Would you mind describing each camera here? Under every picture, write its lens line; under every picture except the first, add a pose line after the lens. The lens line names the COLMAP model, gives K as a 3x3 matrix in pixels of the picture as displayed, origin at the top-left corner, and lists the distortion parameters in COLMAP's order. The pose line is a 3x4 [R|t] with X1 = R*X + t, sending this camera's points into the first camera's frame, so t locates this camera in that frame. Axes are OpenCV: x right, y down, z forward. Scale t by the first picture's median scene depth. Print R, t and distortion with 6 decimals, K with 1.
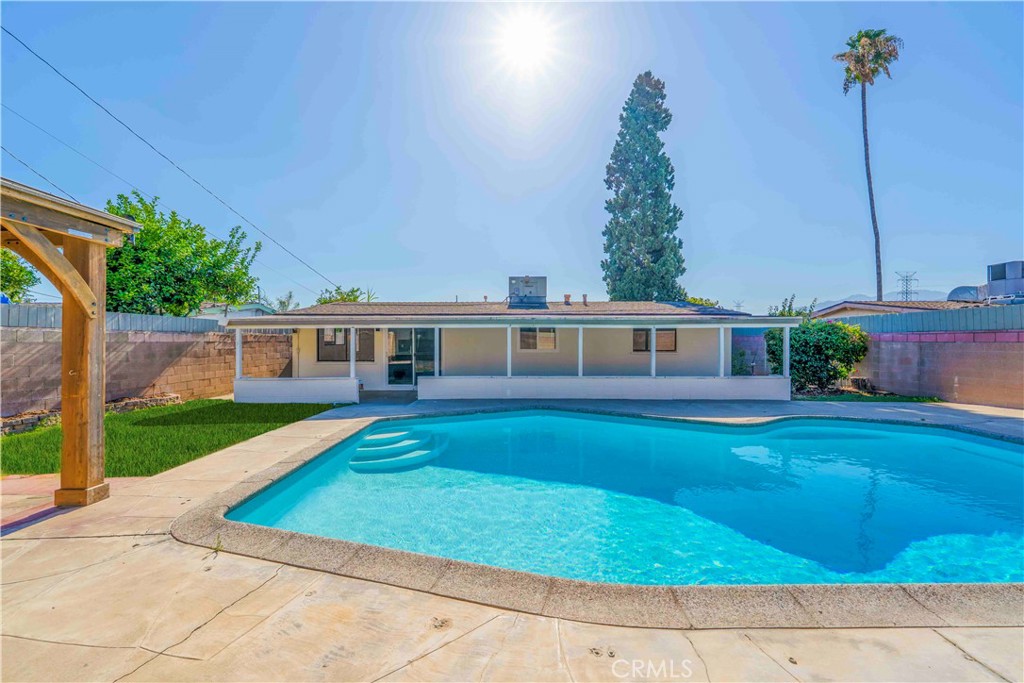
lens RADIAL K [[416.7, 0, 514.9], [0, 416.7, 339.6], [0, 0, 1]] dist [0.001285, -0.001450]
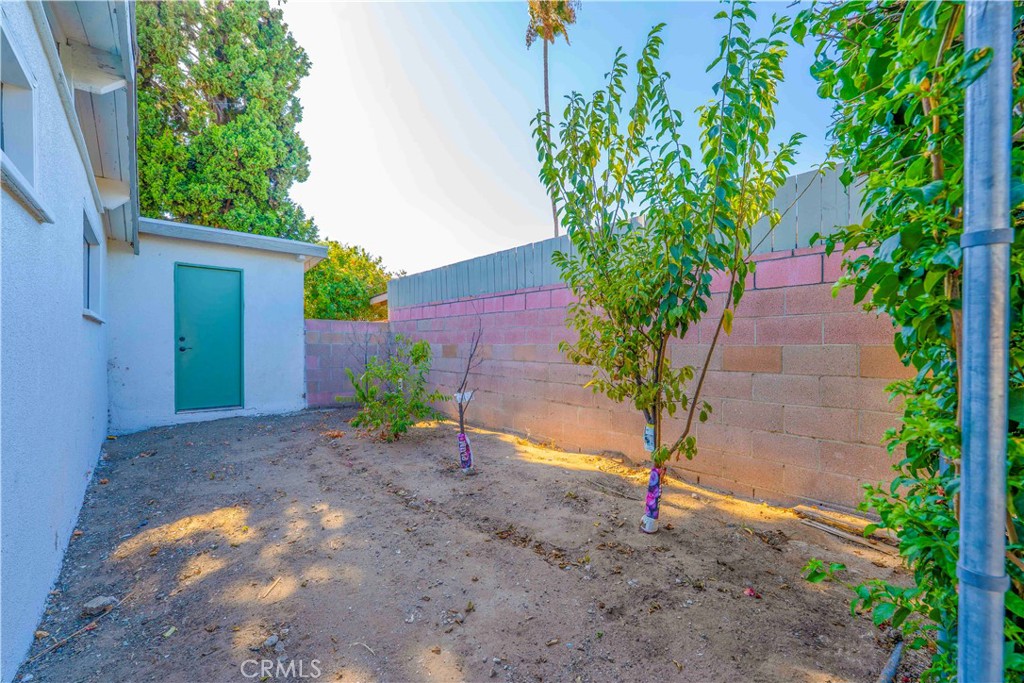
lens RADIAL K [[416.7, 0, 512.3], [0, 416.7, 342.7], [0, 0, 1]] dist [0.001285, -0.001450]
pose [[0.752327, -0.003755, 0.658779, 0.211252], [-0.004387, 0.999933, 0.010710, 0.011264], [-0.658775, -0.010947, 0.752261, 0.390558]]
